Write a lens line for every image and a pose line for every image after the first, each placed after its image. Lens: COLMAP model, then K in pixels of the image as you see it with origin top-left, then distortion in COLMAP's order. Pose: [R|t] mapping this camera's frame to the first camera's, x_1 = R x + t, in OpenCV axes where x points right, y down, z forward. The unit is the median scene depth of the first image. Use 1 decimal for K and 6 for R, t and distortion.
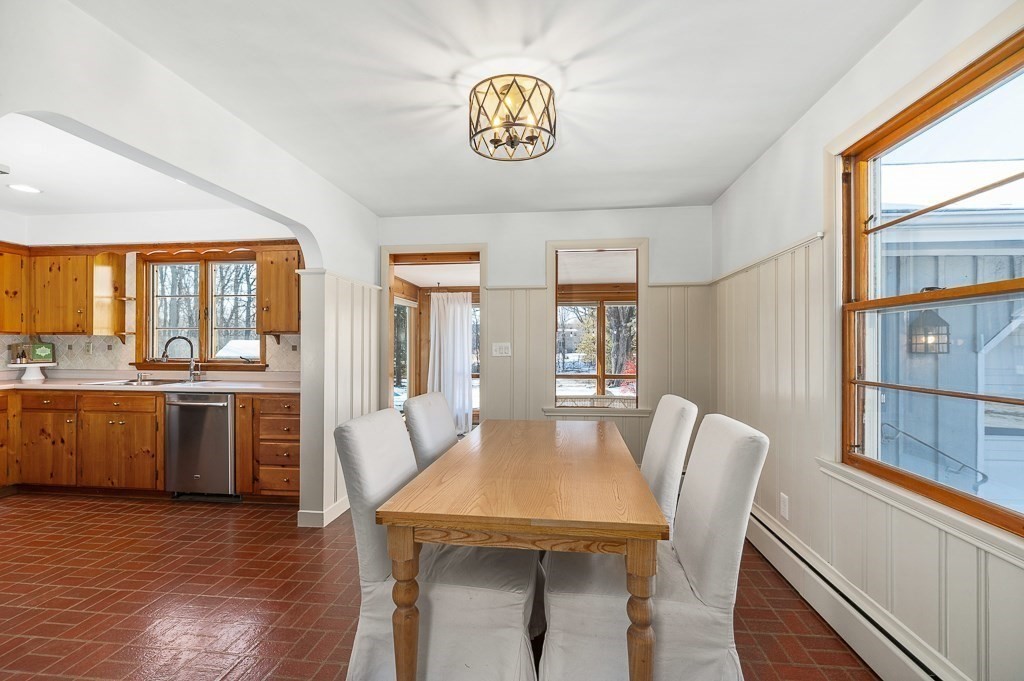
lens RADIAL K [[446.2, 0, 512.0], [0, 446.2, 340.5], [0, 0, 1]] dist [-0.001502, -0.000478]
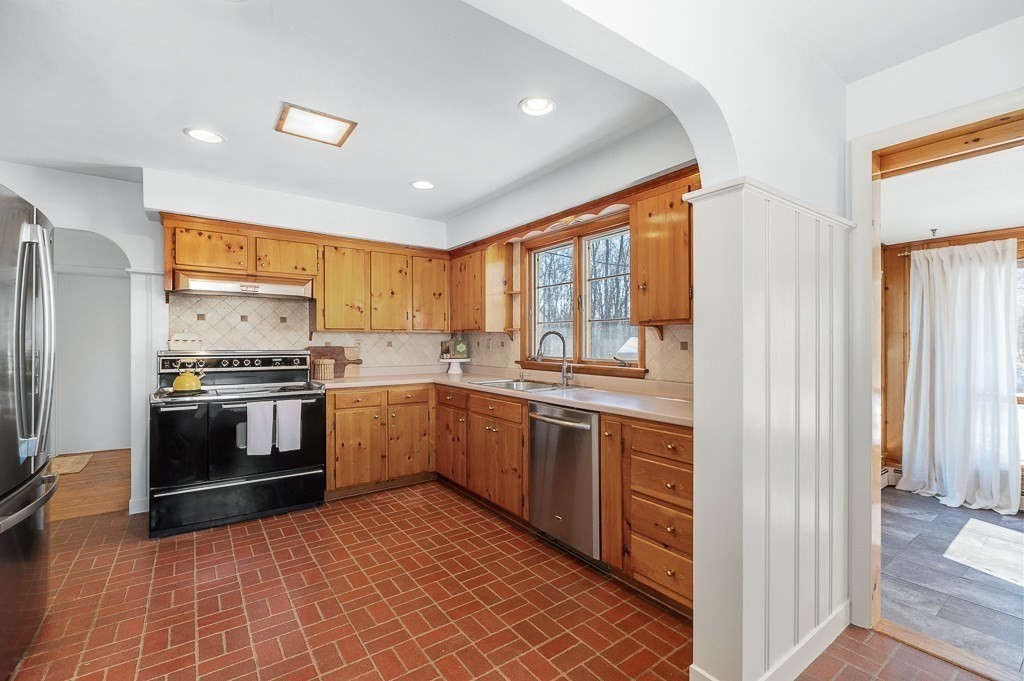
lens RADIAL K [[445.1, 0, 515.3], [0, 445.1, 342.8], [0, 0, 1]] dist [0.001005, 0.000361]
pose [[0.679745, 0.000453, -0.733449, -0.198034], [0.008011, 0.999936, 0.008041, 0.005551], [0.733405, -0.011341, 0.679697, 0.417670]]
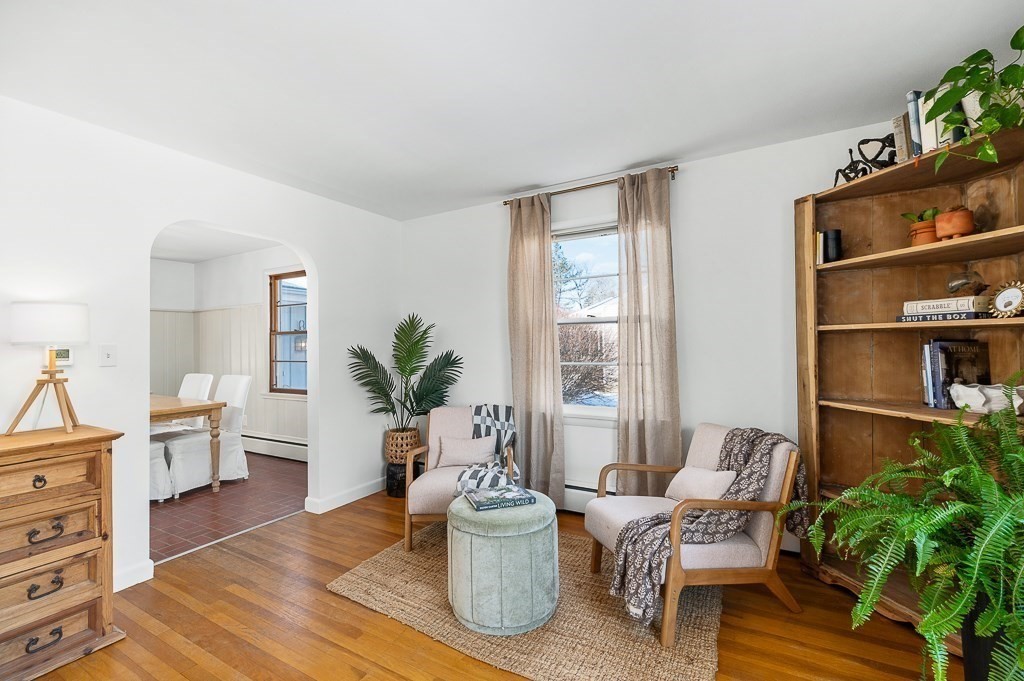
lens RADIAL K [[449.4, 0, 508.8], [0, 449.4, 335.6], [0, 0, 1]] dist [0.000721, -0.000311]
pose [[0.410340, 0.007255, 0.911904, -0.567486], [0.009399, 0.999882, -0.012184, -0.008100], [-0.911884, 0.013571, 0.410223, -0.710946]]
